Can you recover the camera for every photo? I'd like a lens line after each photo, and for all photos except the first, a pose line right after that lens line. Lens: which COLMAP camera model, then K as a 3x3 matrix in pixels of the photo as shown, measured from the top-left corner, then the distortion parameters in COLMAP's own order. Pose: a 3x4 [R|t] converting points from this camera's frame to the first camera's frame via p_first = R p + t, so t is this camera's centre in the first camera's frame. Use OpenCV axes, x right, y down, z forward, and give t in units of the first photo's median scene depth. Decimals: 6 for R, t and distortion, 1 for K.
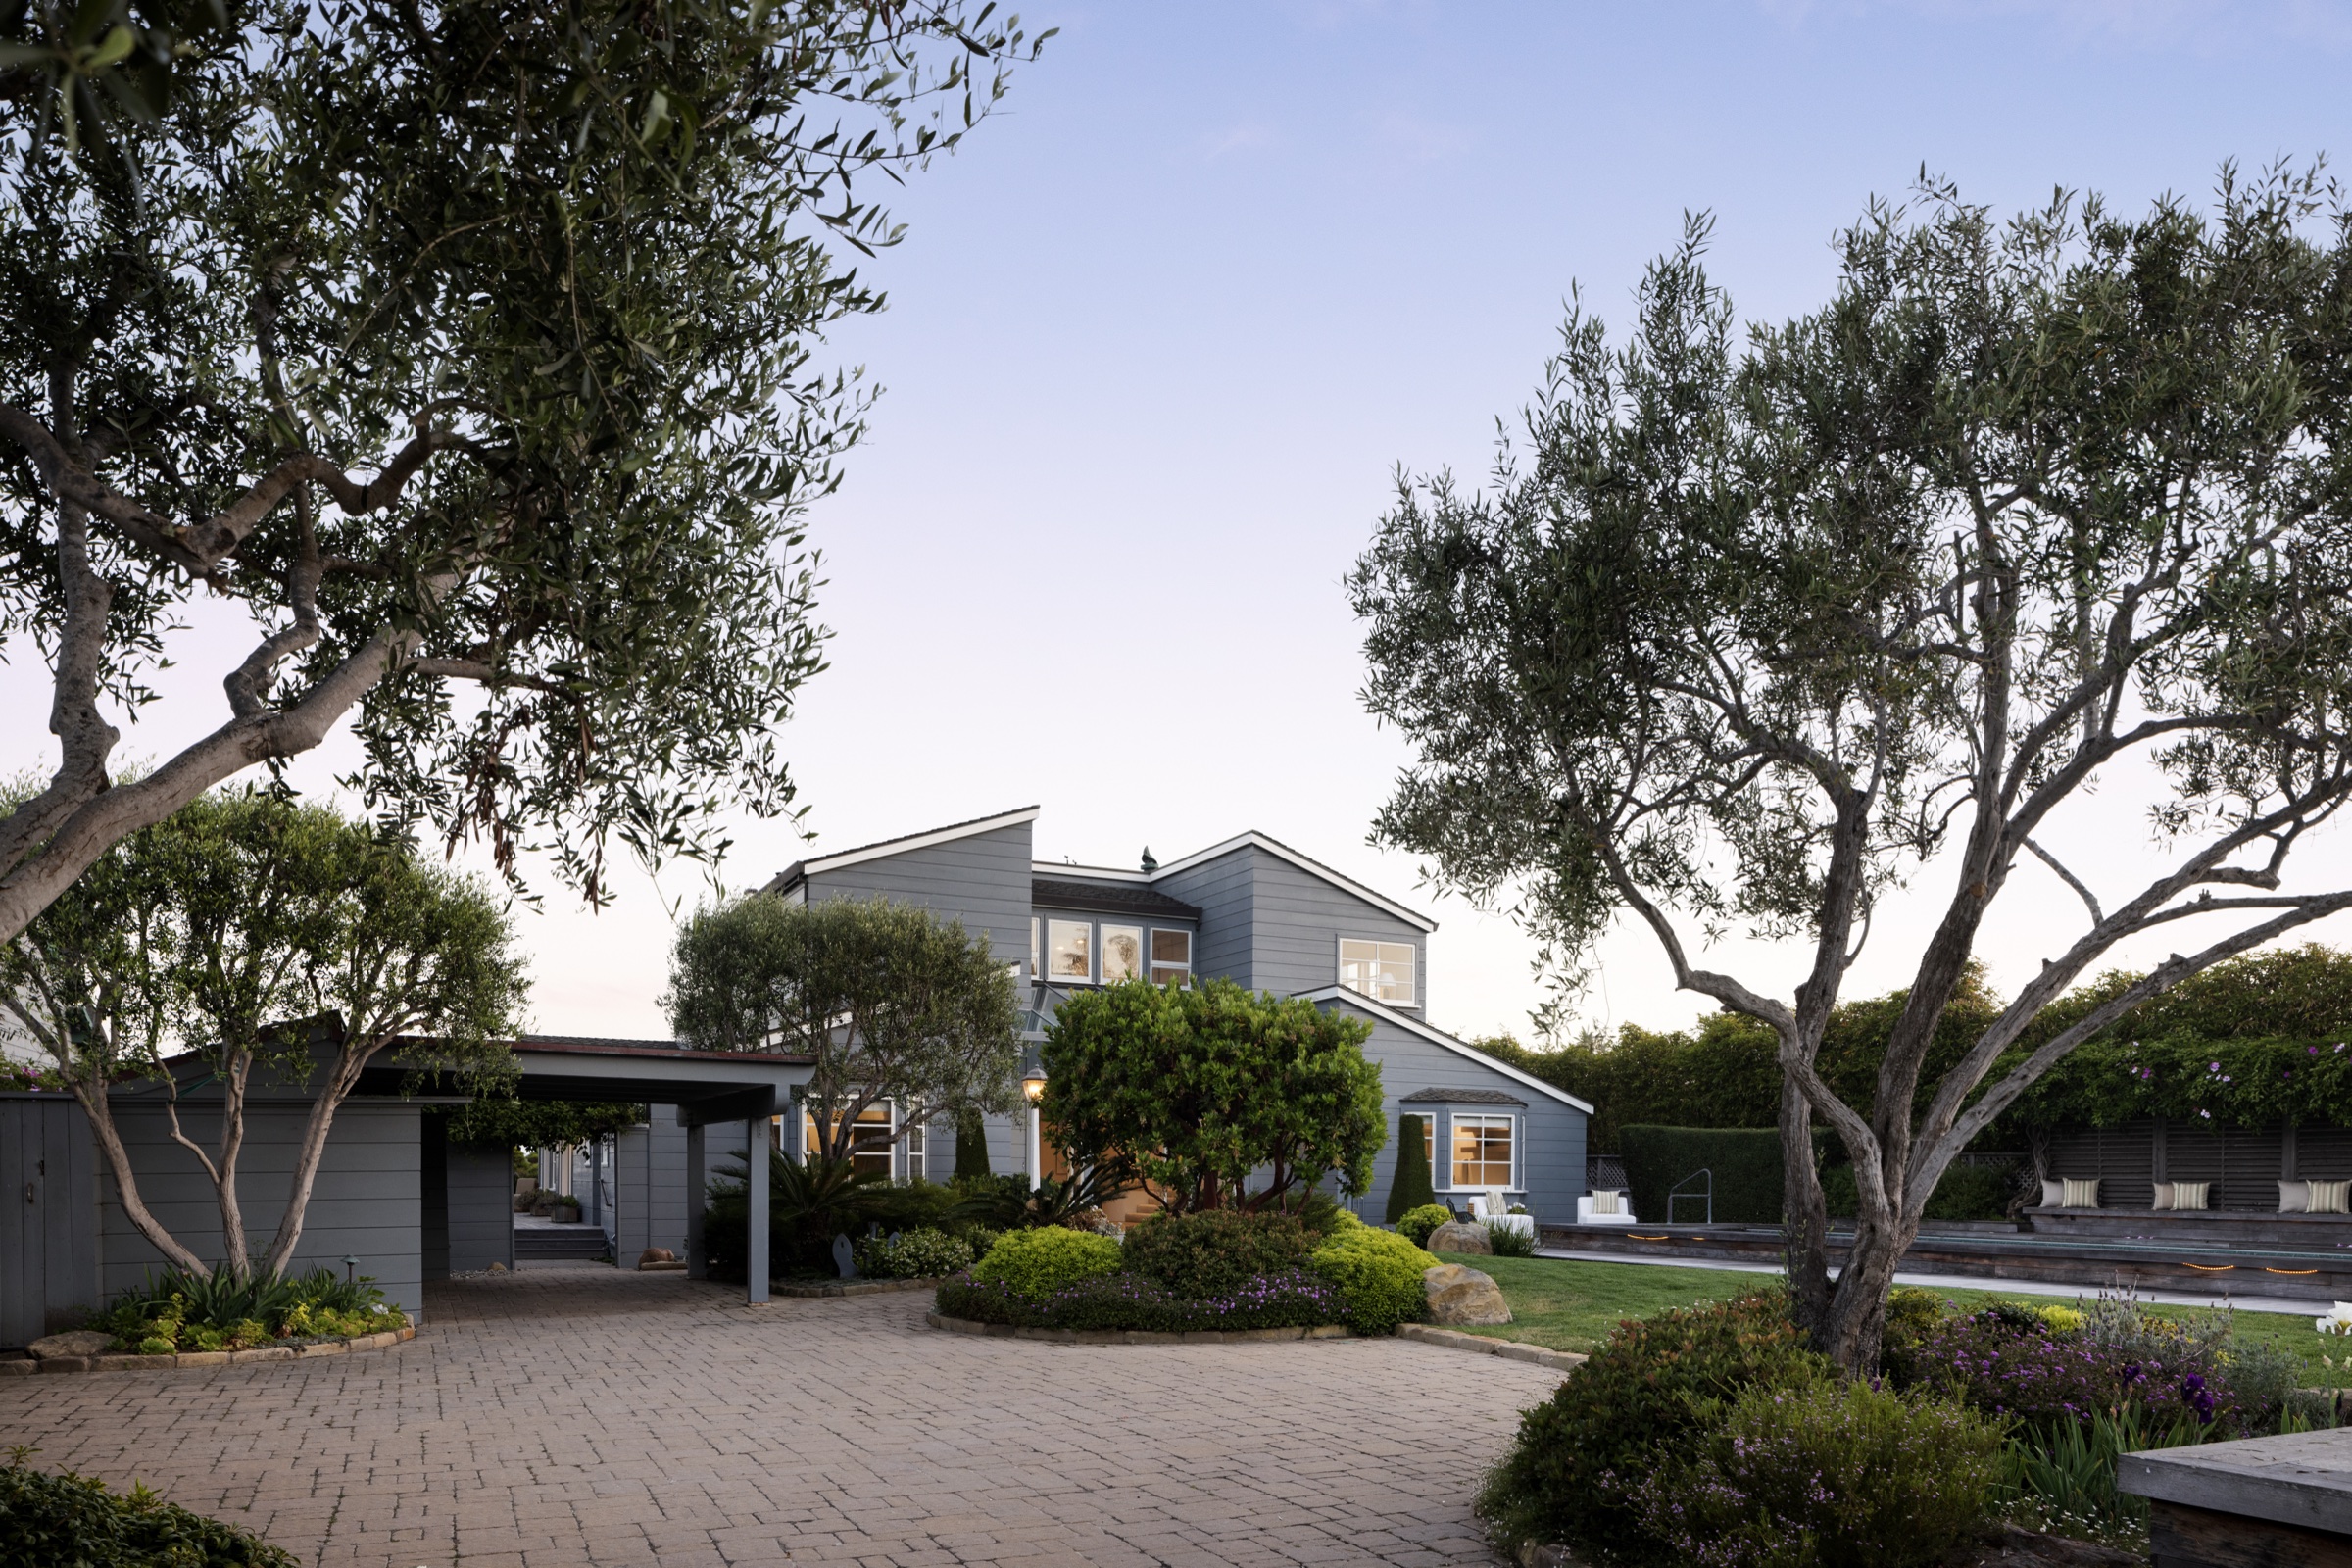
lens RADIAL K [[1653.0, 0, 1145.1], [0, 1653.0, 909.4], [0, 0, 1]] dist [0.001553, 0.000361]
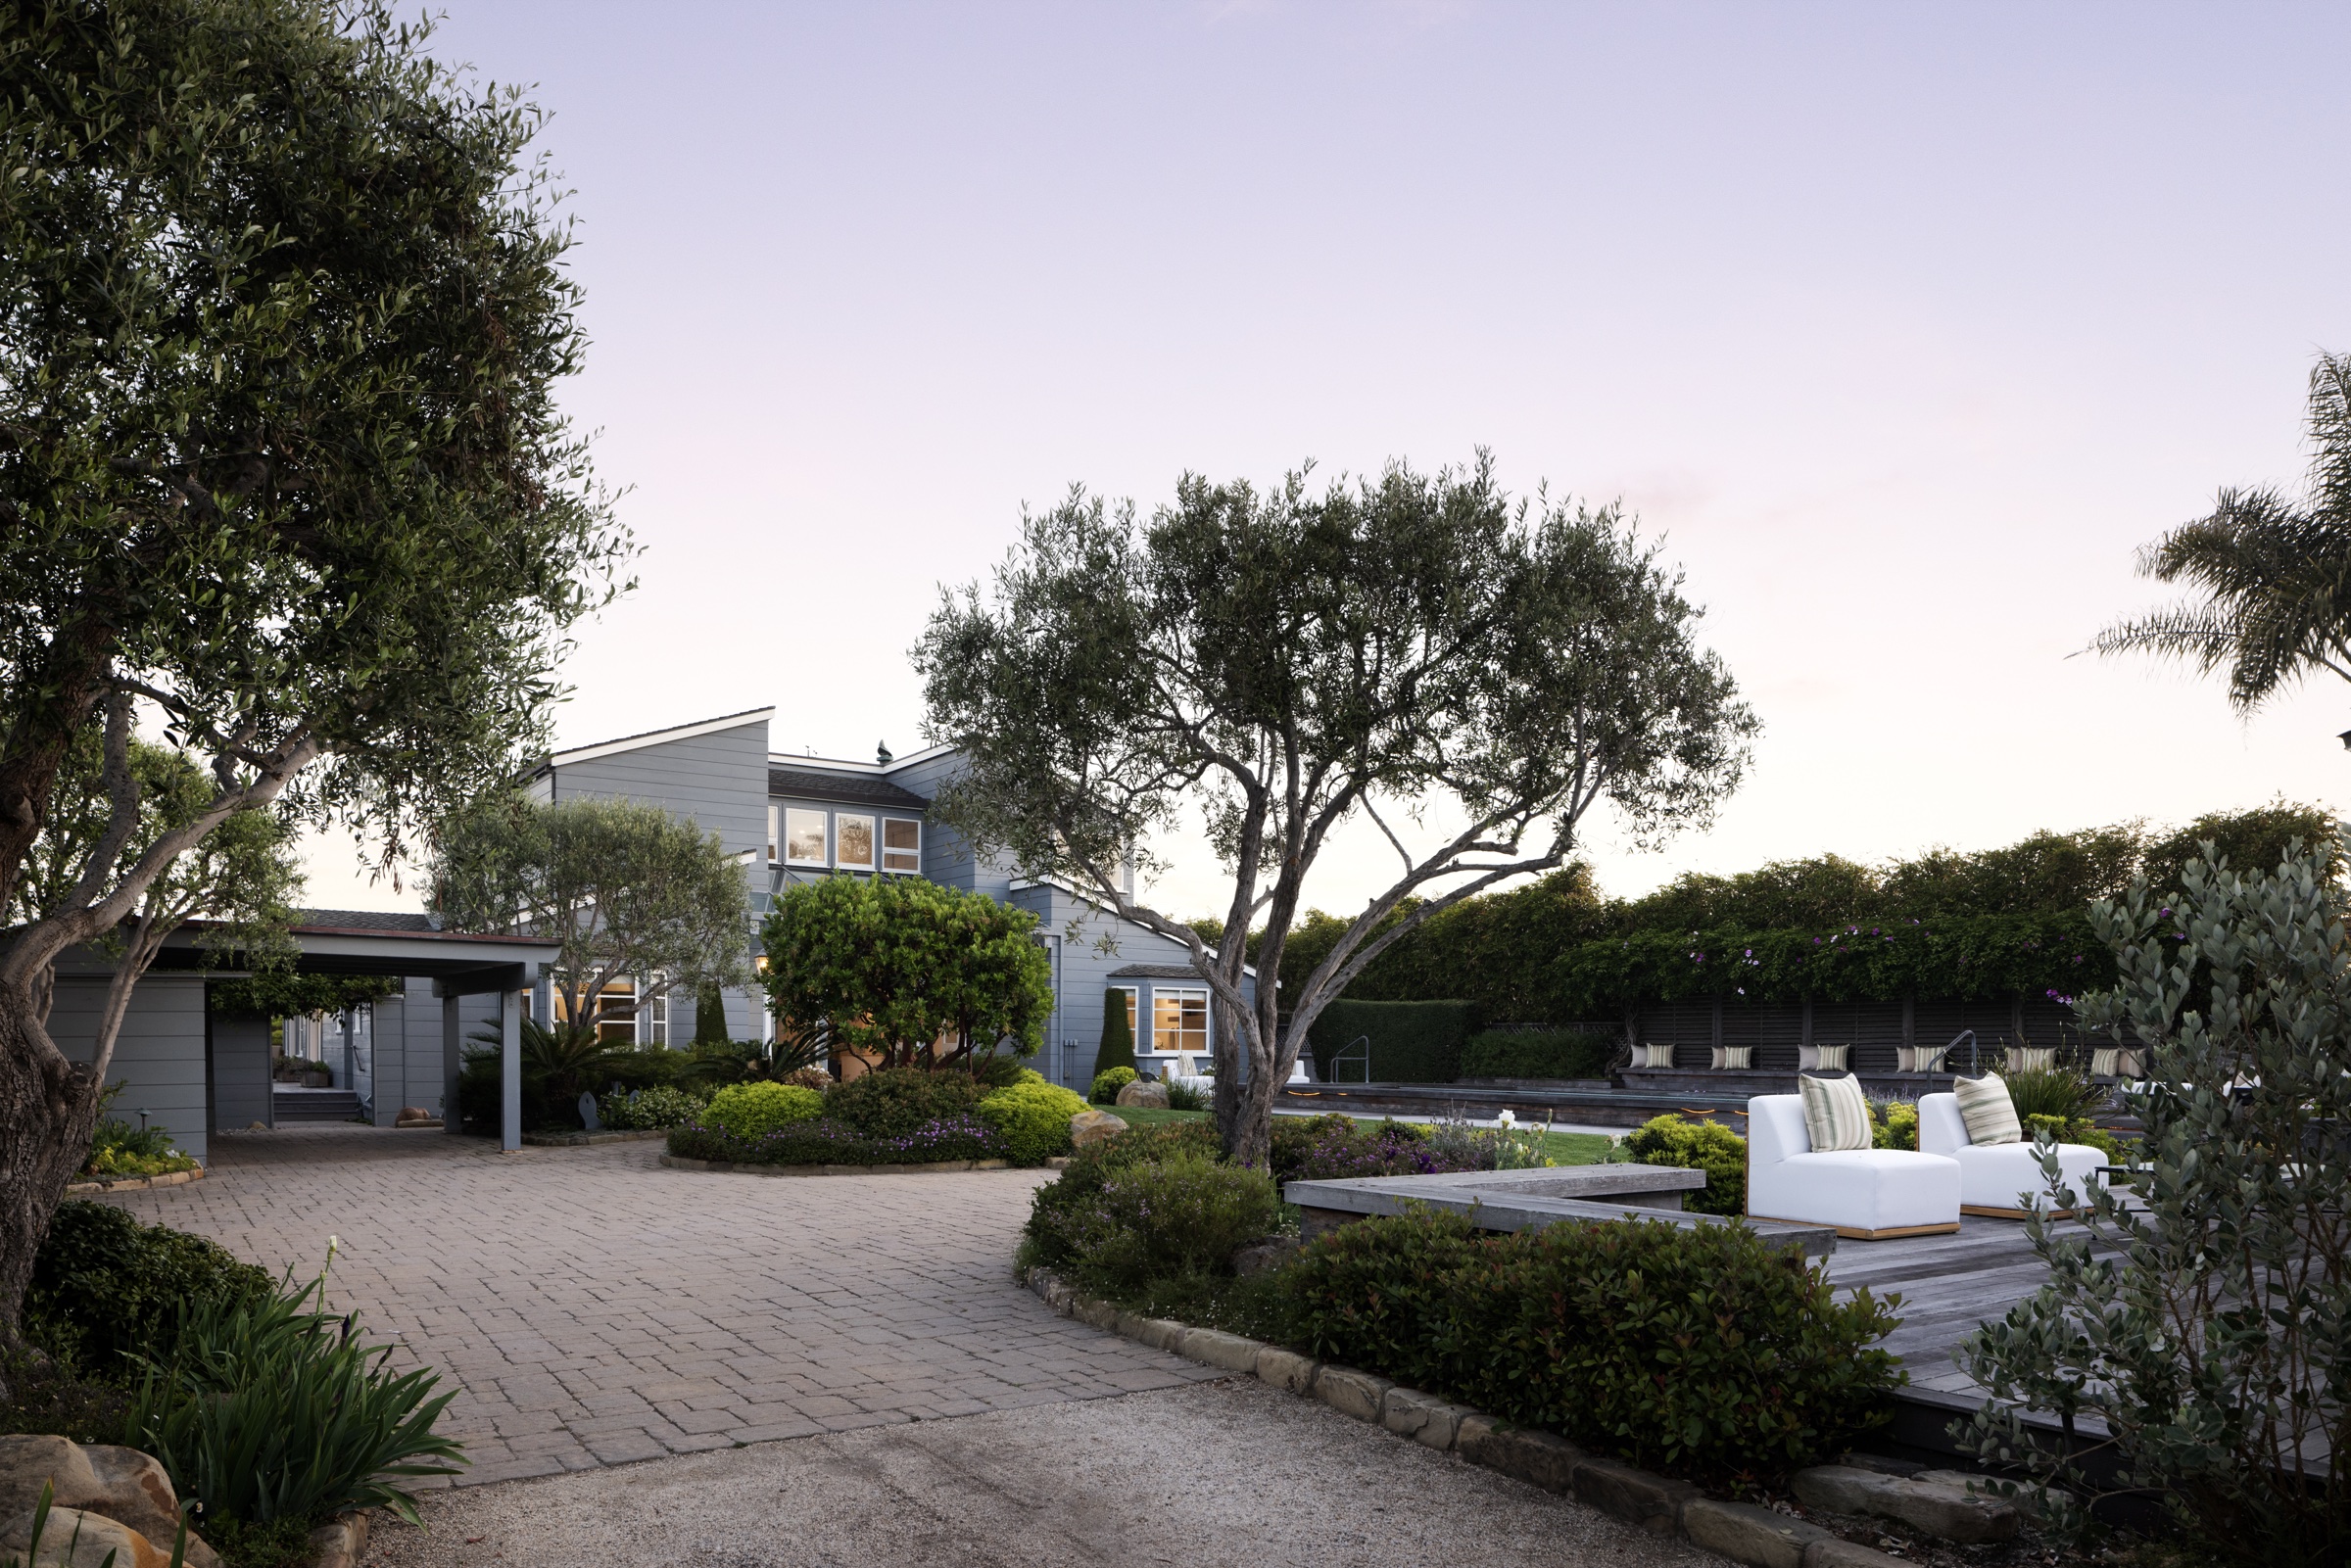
lens RADIAL K [[1652.1, 0, 1144.7], [0, 1652.1, 909.3], [0, 0, 1]] dist [0.001553, 0.000361]
pose [[0.990199, 0.010737, 0.139248, 0.038464], [-0.021549, 0.996847, 0.076371, -0.024978], [-0.137989, -0.078624, 0.987308, -0.173243]]
